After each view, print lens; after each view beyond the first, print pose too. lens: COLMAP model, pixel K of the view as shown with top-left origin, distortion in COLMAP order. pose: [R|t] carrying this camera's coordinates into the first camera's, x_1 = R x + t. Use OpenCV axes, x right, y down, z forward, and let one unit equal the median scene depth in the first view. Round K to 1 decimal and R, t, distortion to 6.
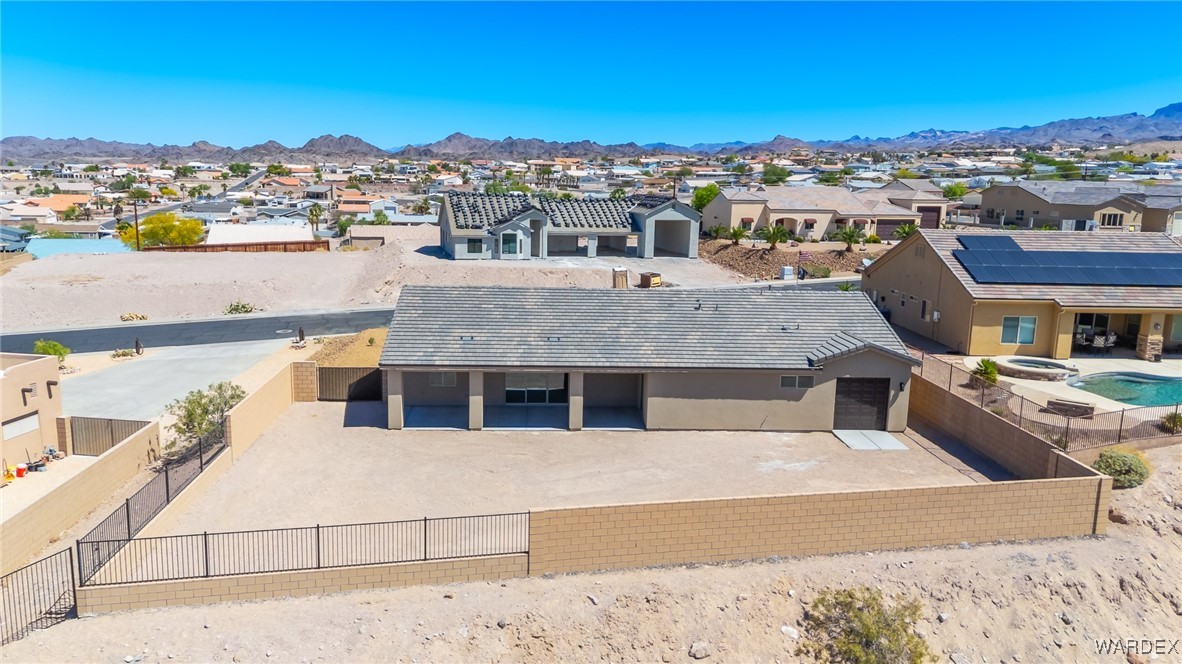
lens RADIAL K [[866.9, 0, 591.0], [0, 866.9, 332.0], [0, 0, 1]] dist [0.093389, -0.098780]
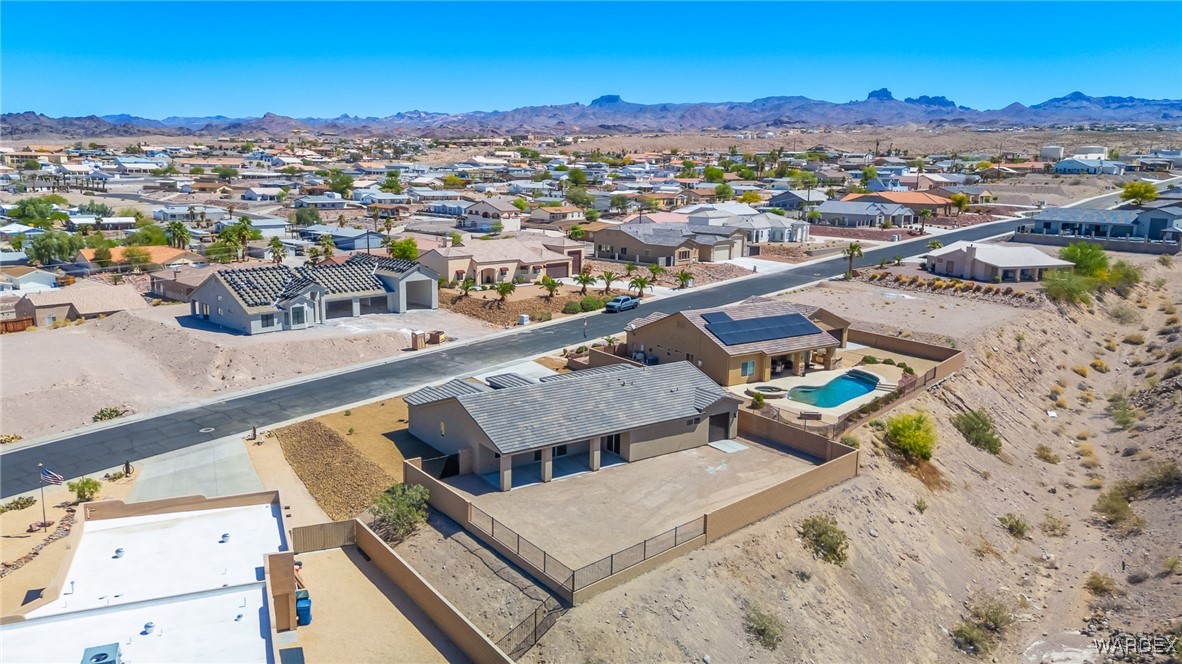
lens RADIAL K [[866.9, 0, 591.0], [0, 866.9, 332.0], [0, 0, 1]] dist [0.093389, -0.098780]
pose [[0.849851, -0.107447, 0.515954, -0.349499], [0.094668, 0.994196, 0.051108, -0.098247], [-0.518451, 0.005411, 0.855090, -0.185477]]
